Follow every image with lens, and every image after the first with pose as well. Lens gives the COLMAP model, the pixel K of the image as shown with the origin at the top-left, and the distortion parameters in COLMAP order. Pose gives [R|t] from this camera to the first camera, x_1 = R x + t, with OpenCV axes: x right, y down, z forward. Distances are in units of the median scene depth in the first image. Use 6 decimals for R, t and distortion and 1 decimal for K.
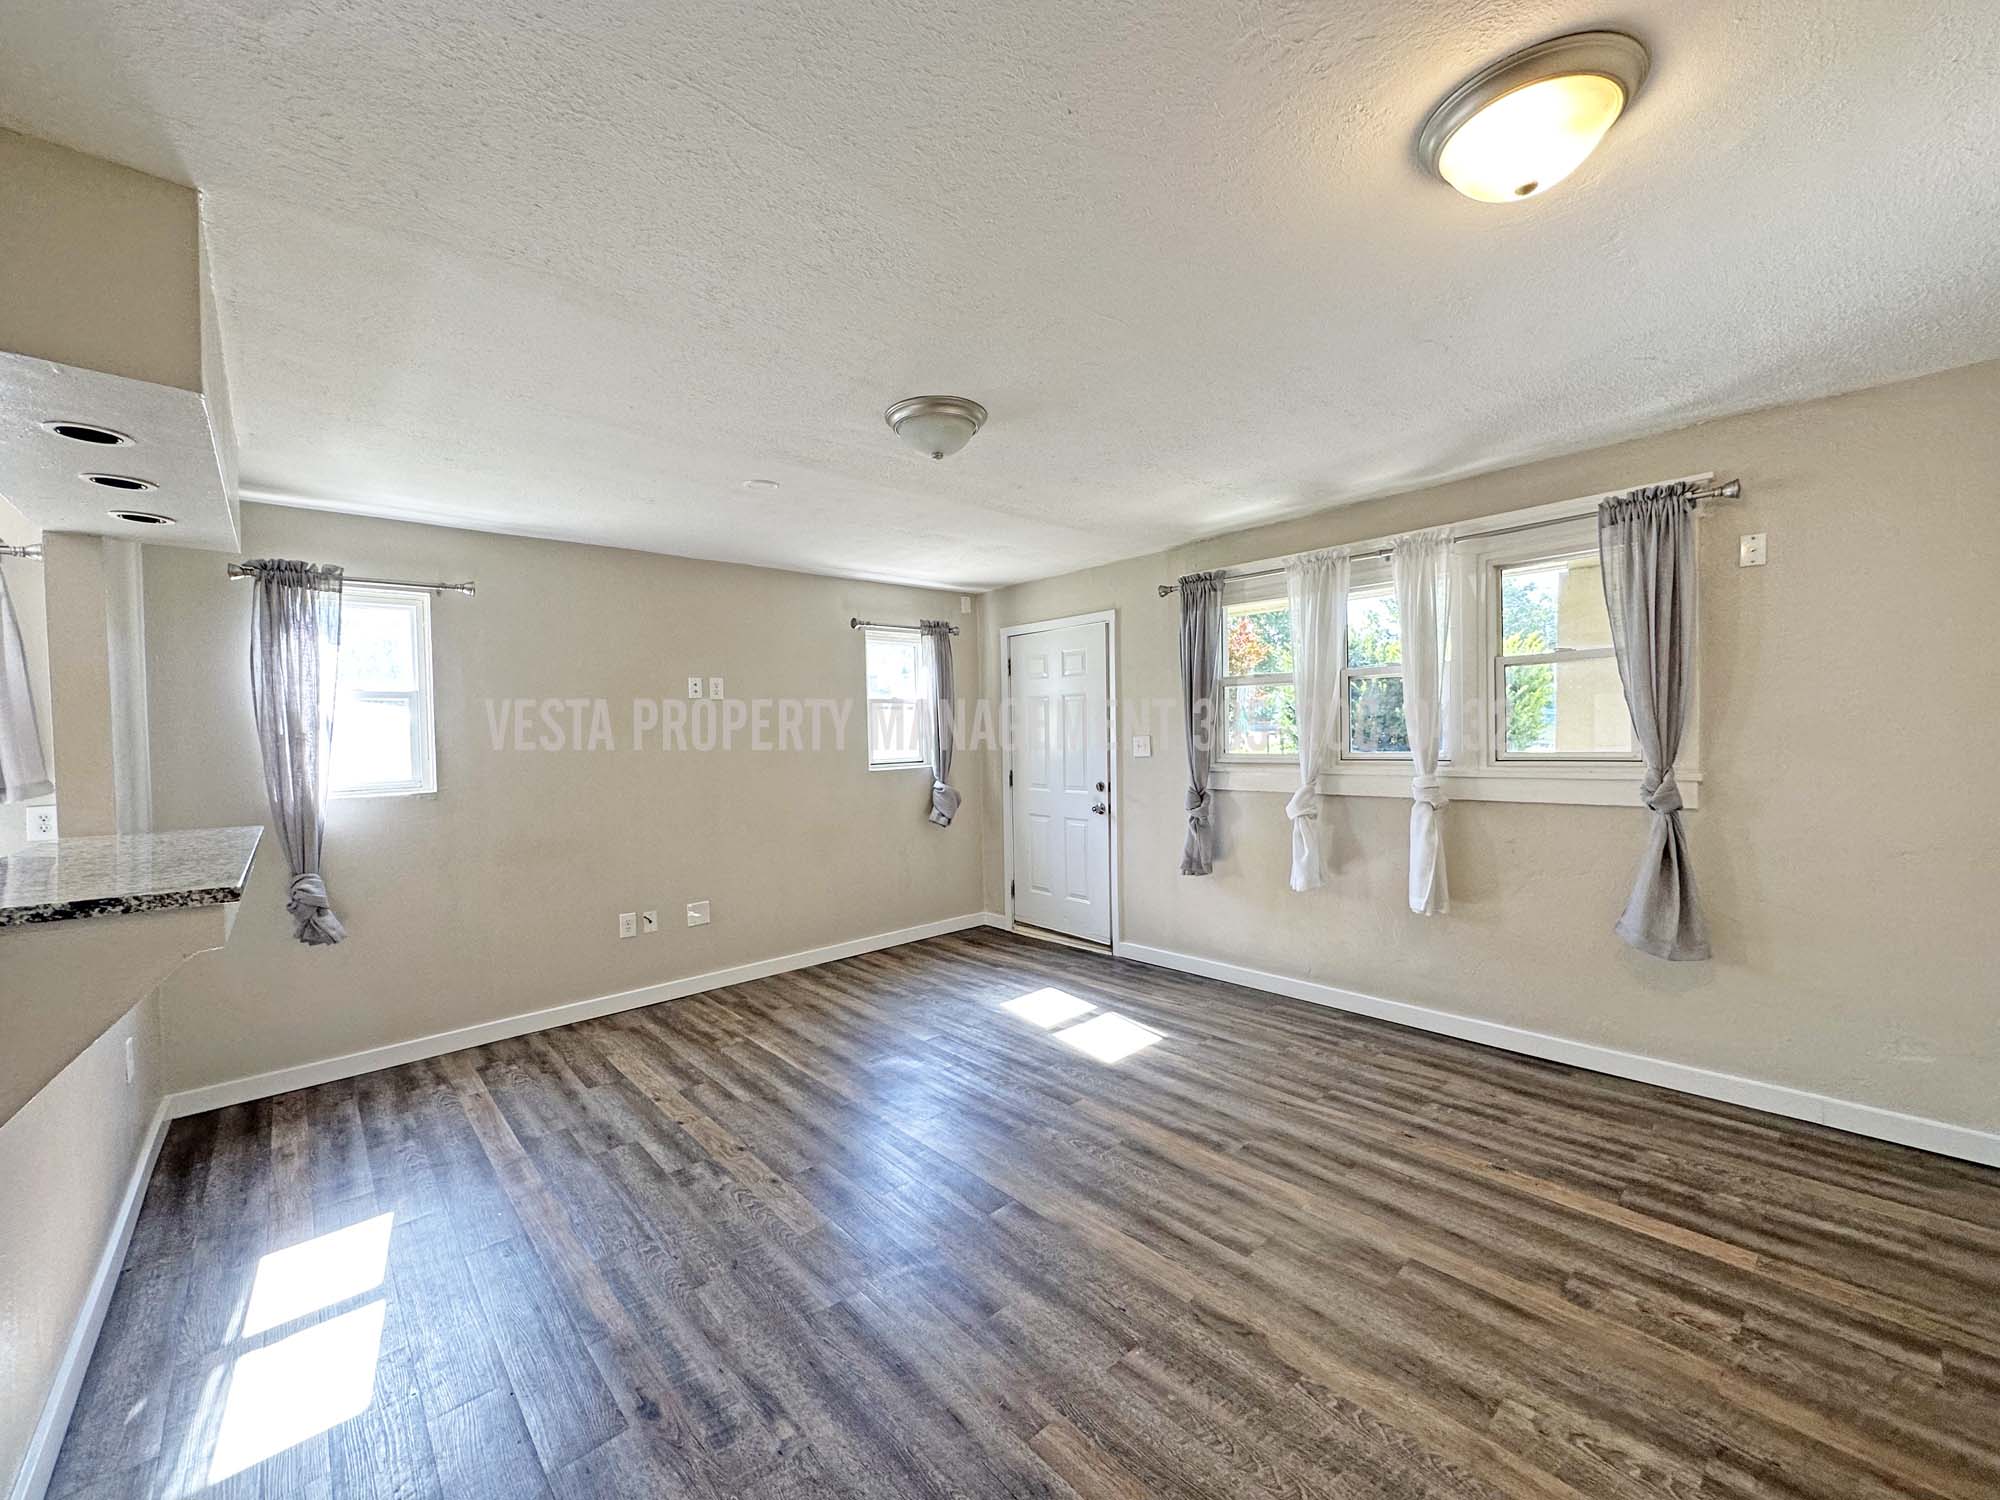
lens RADIAL K [[797.2, 0, 1001.9], [0, 797.2, 745.5], [0, 0, 1]] dist [-0.000781, 0.000075]
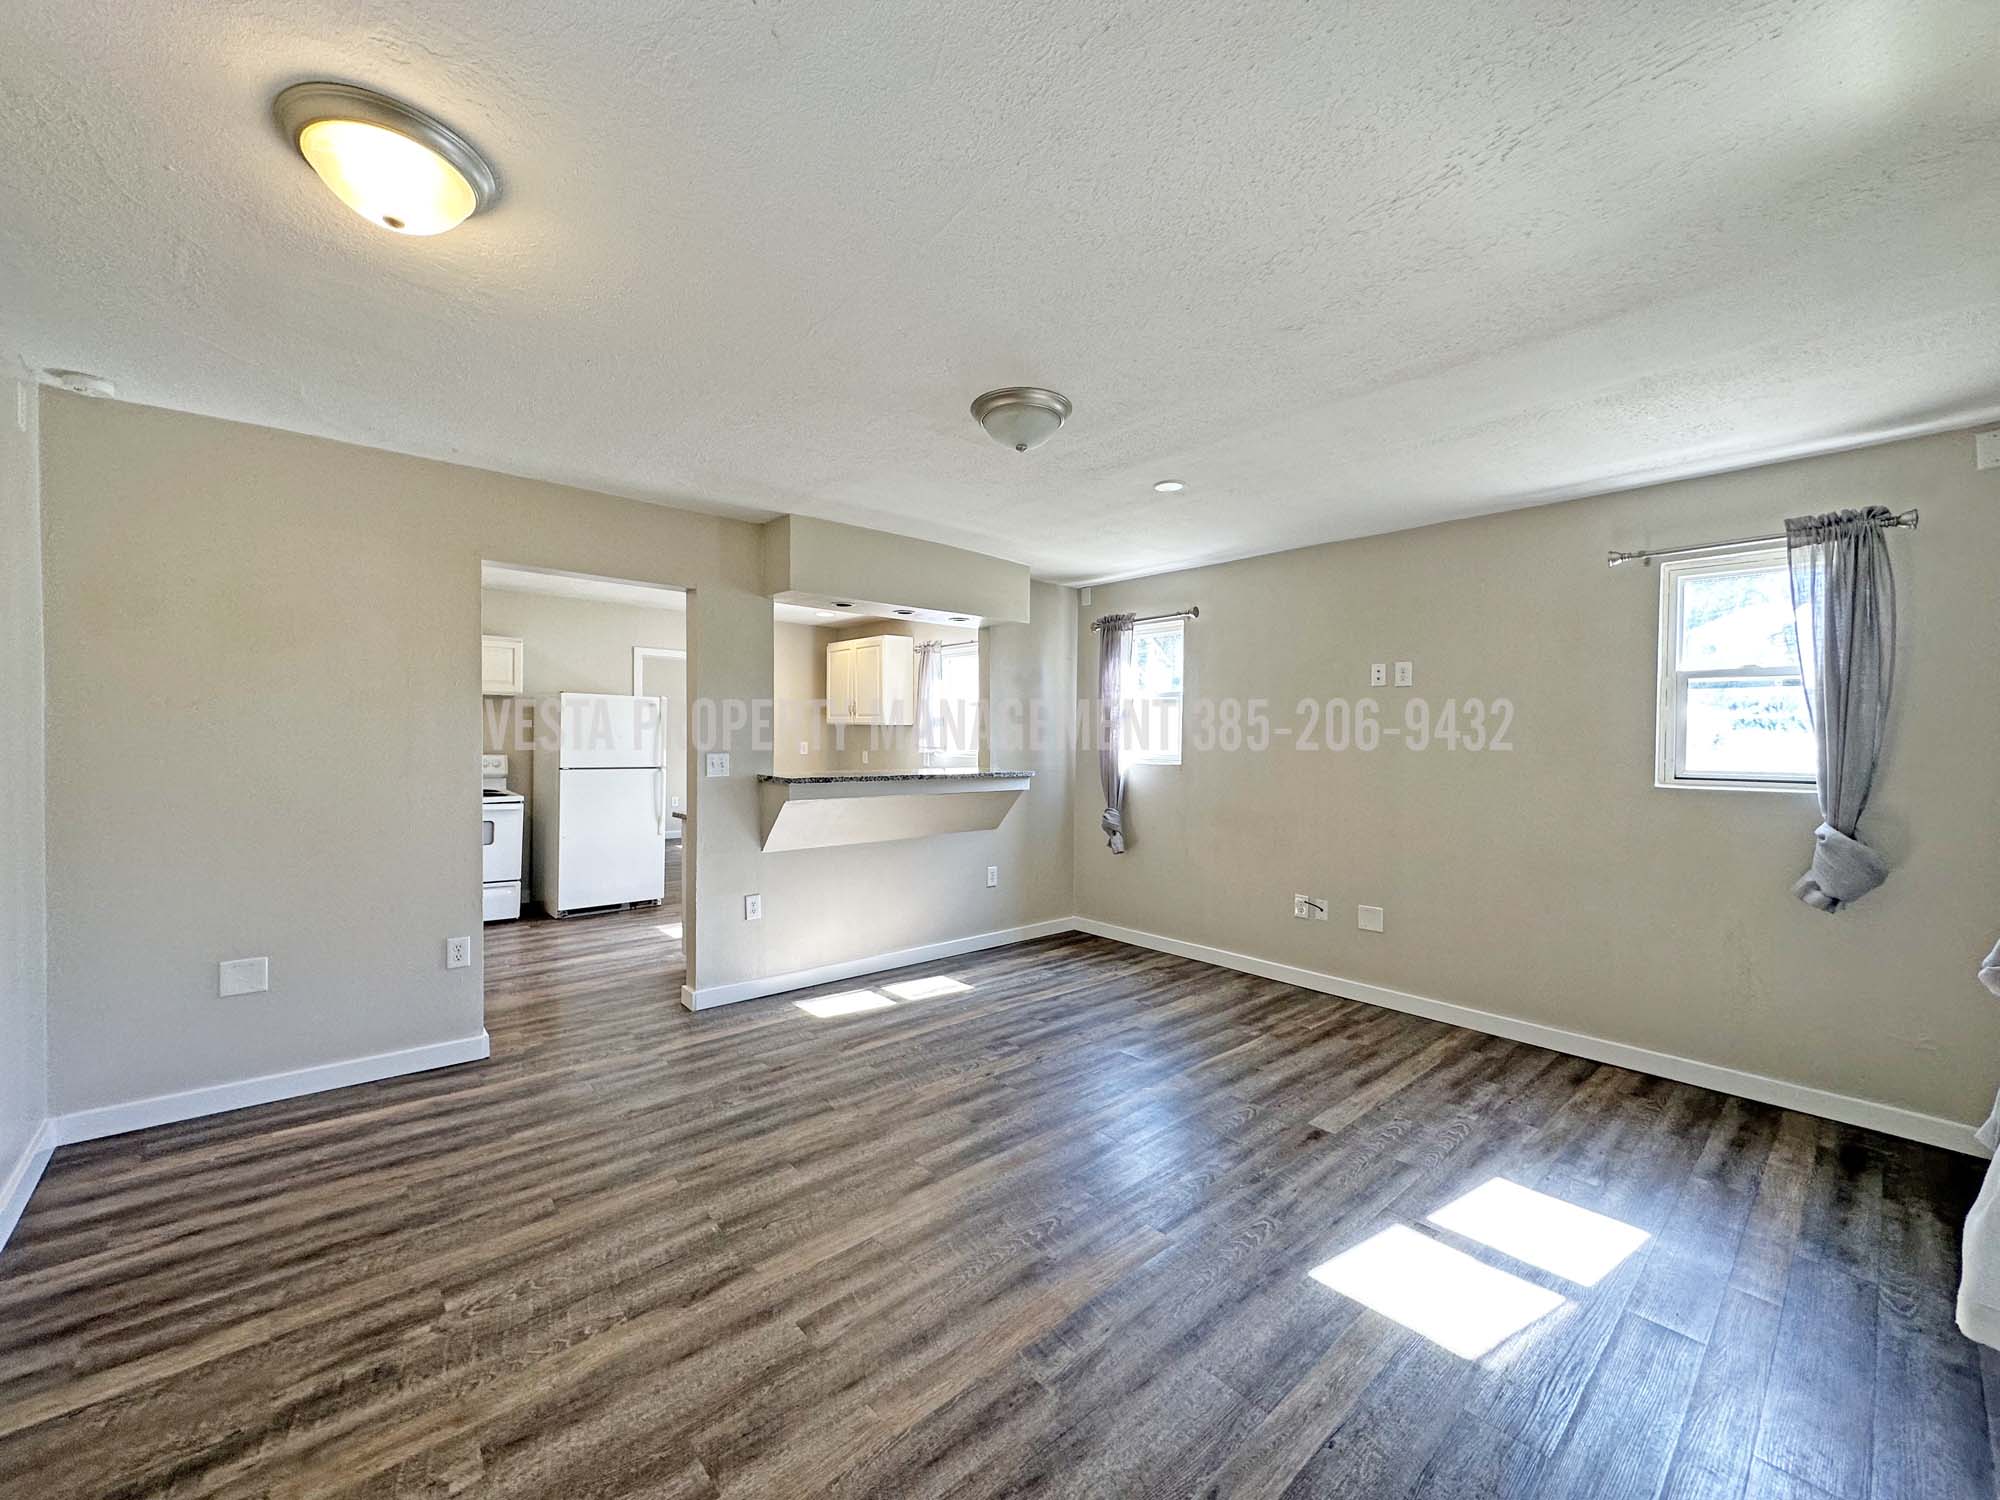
lens RADIAL K [[797.2, 0, 1001.9], [0, 797.2, 745.5], [0, 0, 1]] dist [-0.000781, 0.000075]
pose [[-0.008123, 0.035655, -0.999331, 0.717737], [-0.025719, 0.999026, 0.035853, -0.017077], [0.999636, 0.025993, -0.007198, 0.754857]]
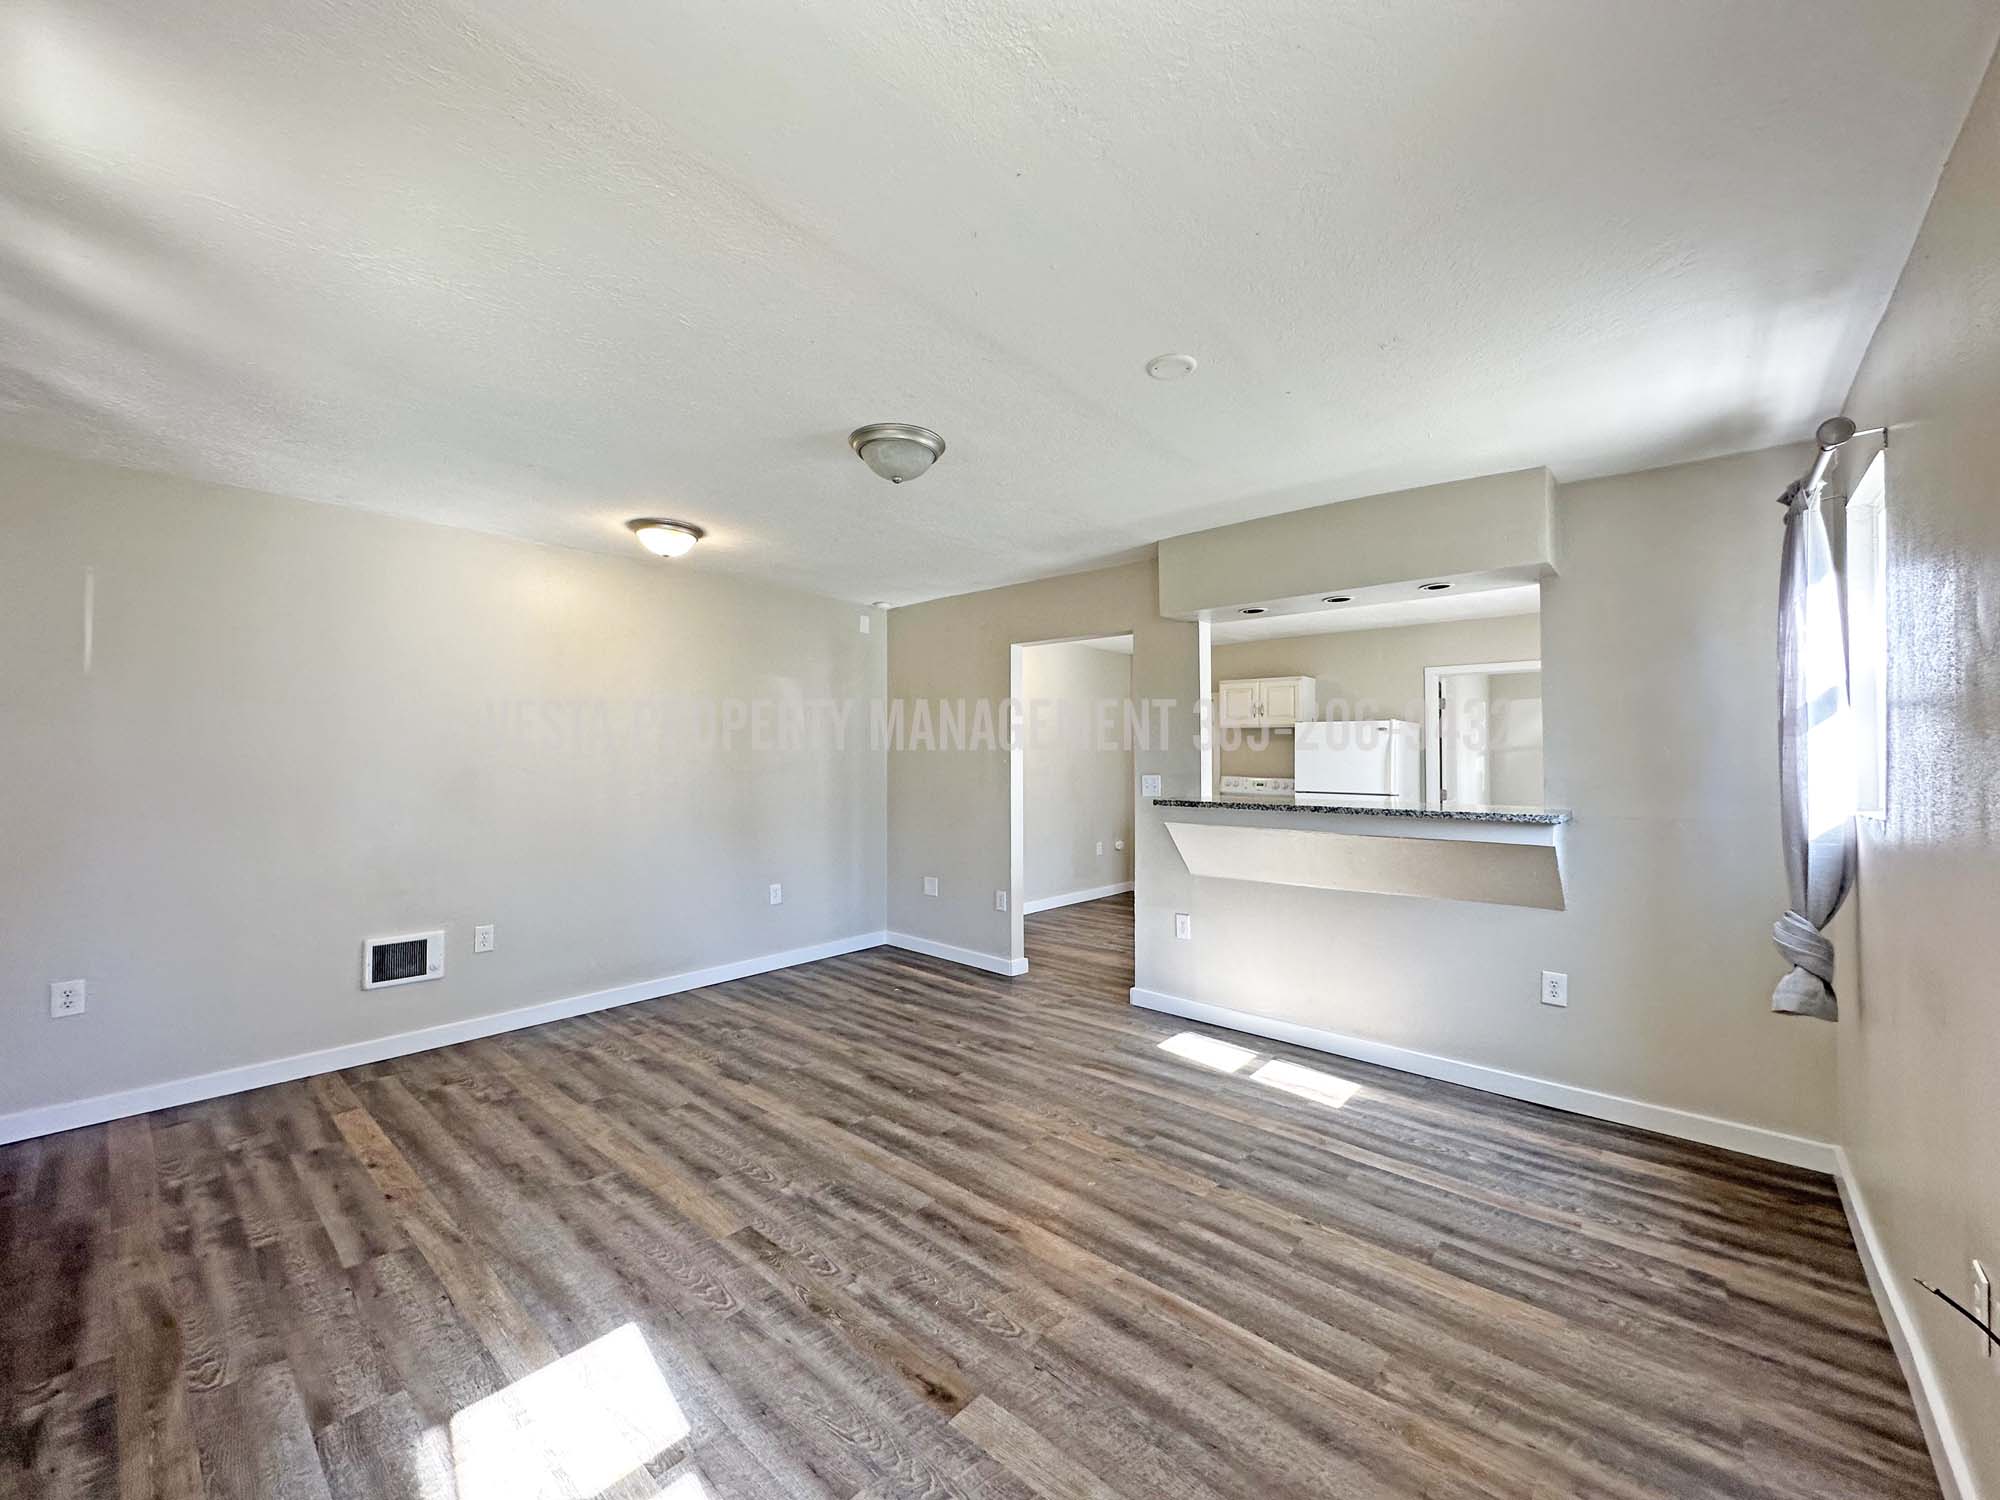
lens RADIAL K [[797.2, 0, 1001.9], [0, 797.2, 745.5], [0, 0, 1]] dist [-0.000781, 0.000075]
pose [[-0.993280, 0.021479, -0.113729, -0.069532], [0.021738, 0.999763, -0.001038, -0.004575], [0.113680, -0.003503, -0.993511, 1.577116]]
